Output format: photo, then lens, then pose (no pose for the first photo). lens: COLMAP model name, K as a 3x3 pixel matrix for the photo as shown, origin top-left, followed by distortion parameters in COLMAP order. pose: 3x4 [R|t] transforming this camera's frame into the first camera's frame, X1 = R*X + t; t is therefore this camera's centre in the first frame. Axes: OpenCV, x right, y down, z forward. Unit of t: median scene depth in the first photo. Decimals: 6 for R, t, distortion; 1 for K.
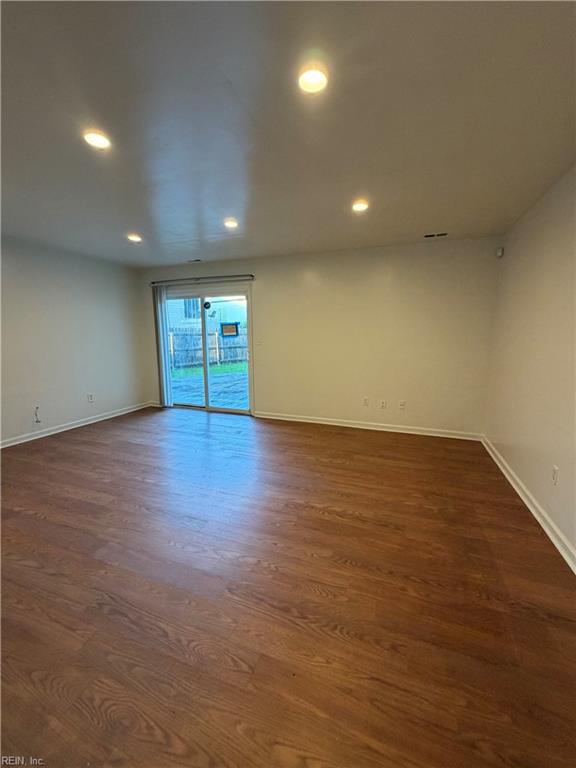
lens RADIAL K [[306.0, 0, 287.5], [0, 306.0, 384.1], [0, 0, 1]] dist [-0.001551, 0.000668]
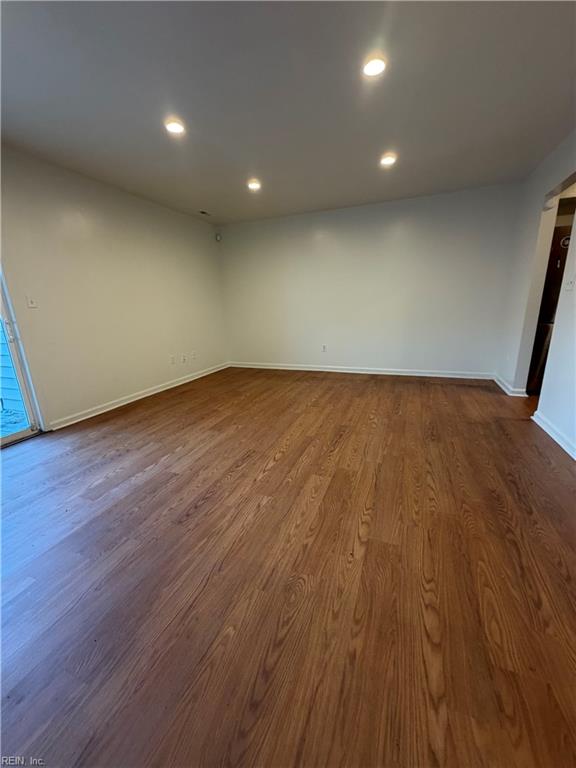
lens RADIAL K [[306.0, 0, 288.6], [0, 306.0, 385.9], [0, 0, 1]] dist [-0.001551, 0.000668]
pose [[0.010310, -0.259463, 0.965698, -1.213389], [0.196047, 0.947531, 0.252489, -0.068428], [-0.980540, 0.186719, 0.060636, 0.915640]]
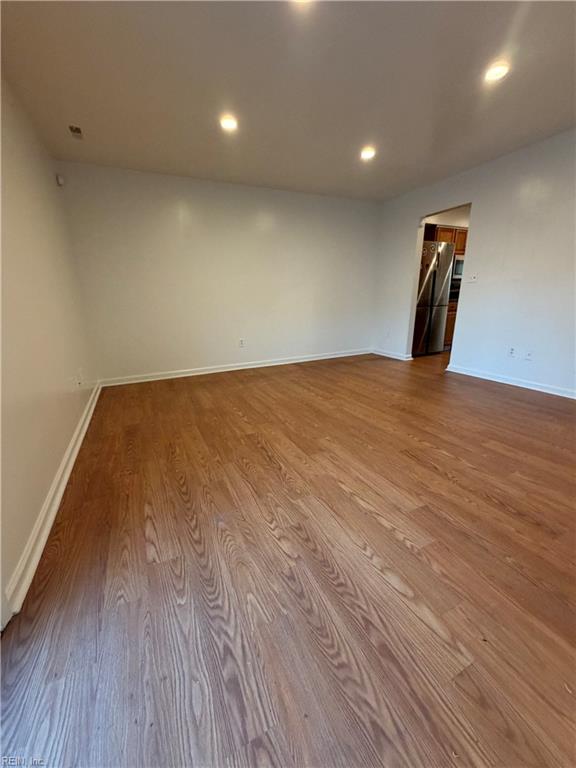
lens RADIAL K [[306.0, 0, 288.1], [0, 306.0, 385.6], [0, 0, 1]] dist [-0.001551, 0.000668]
pose [[-0.725920, -0.178173, 0.664300, -0.664455], [0.135950, 0.909634, 0.392535, -0.179779], [-0.674209, 0.375261, -0.636099, 1.750075]]
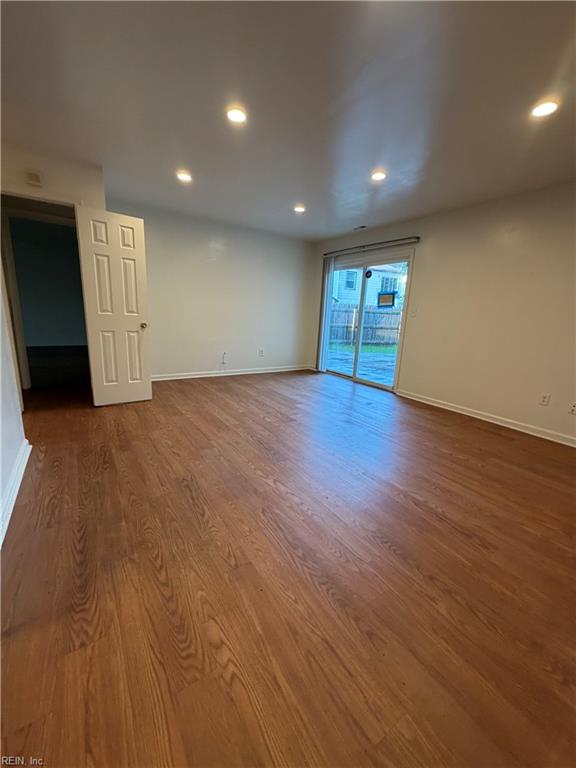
lens RADIAL K [[306.0, 0, 286.9], [0, 306.0, 382.8], [0, 0, 1]] dist [-0.001551, 0.000668]
pose [[0.810939, 0.172232, -0.559208, 0.253547], [-0.144700, 0.985043, 0.093549, 0.060374], [0.566956, 0.005055, 0.823732, 0.079386]]
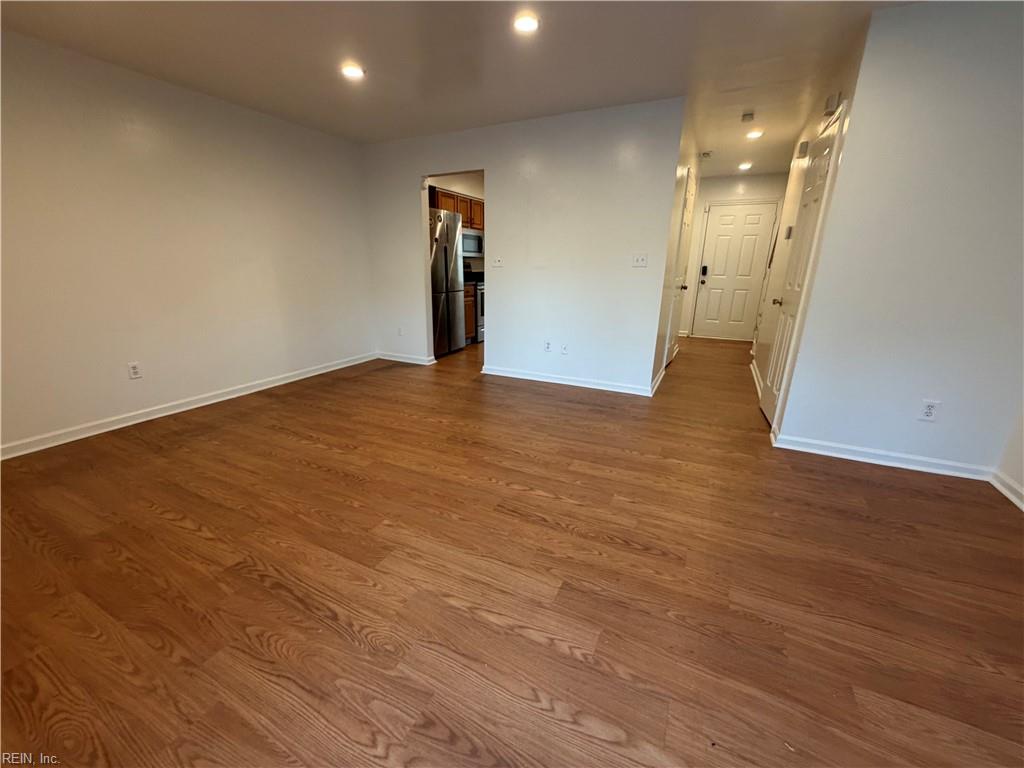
lens RADIAL K [[407.9, 0, 511.8], [0, 407.9, 386.9], [0, 0, 1]] dist [-0.001551, 0.000668]
pose [[-0.995096, -0.036262, 0.092026, -0.476664], [0.008419, 0.895949, 0.444078, -0.225248], [-0.098554, 0.442675, -0.891250, 1.697839]]
